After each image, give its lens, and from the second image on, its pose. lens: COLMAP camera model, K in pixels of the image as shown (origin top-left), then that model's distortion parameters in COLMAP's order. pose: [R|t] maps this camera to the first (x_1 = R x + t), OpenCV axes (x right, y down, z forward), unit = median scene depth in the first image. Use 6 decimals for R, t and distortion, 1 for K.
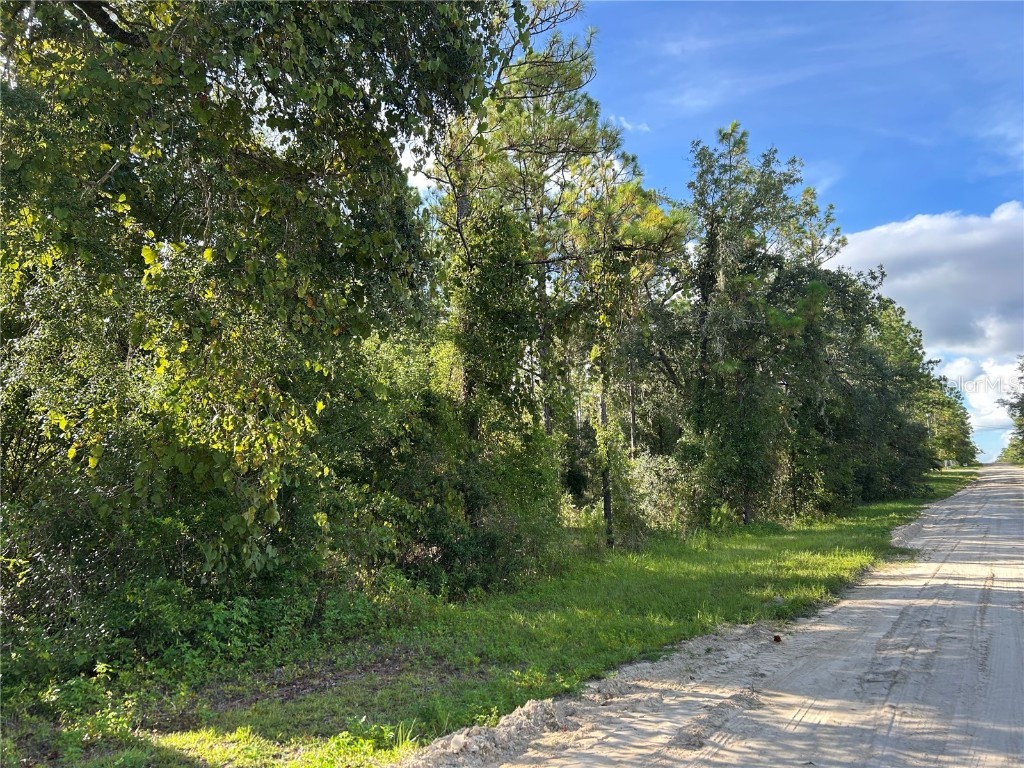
lens RADIAL K [[774.6, 0, 515.3], [0, 774.6, 379.2], [0, 0, 1]] dist [0.026242, -0.005861]
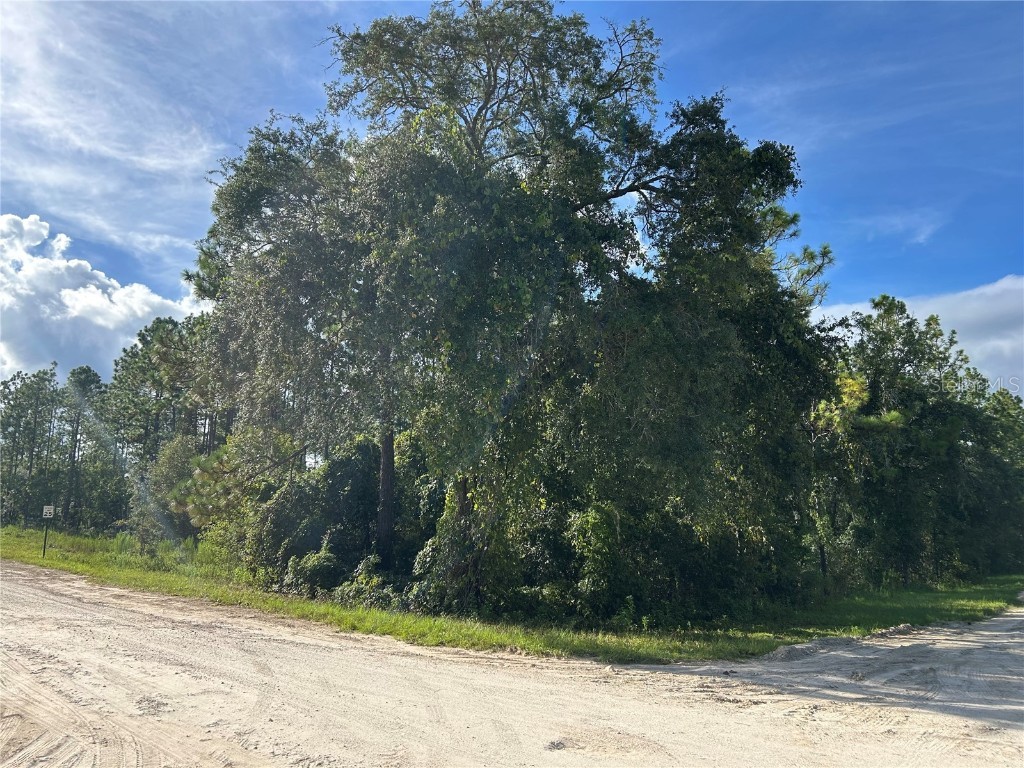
lens RADIAL K [[774.6, 0, 508.1], [0, 774.6, 390.8], [0, 0, 1]] dist [0.026242, -0.005861]
pose [[0.992931, -0.004630, -0.118603, -0.243954], [-0.003317, 0.997767, -0.066714, -0.066557], [0.118647, 0.066636, 0.990698, -0.497259]]
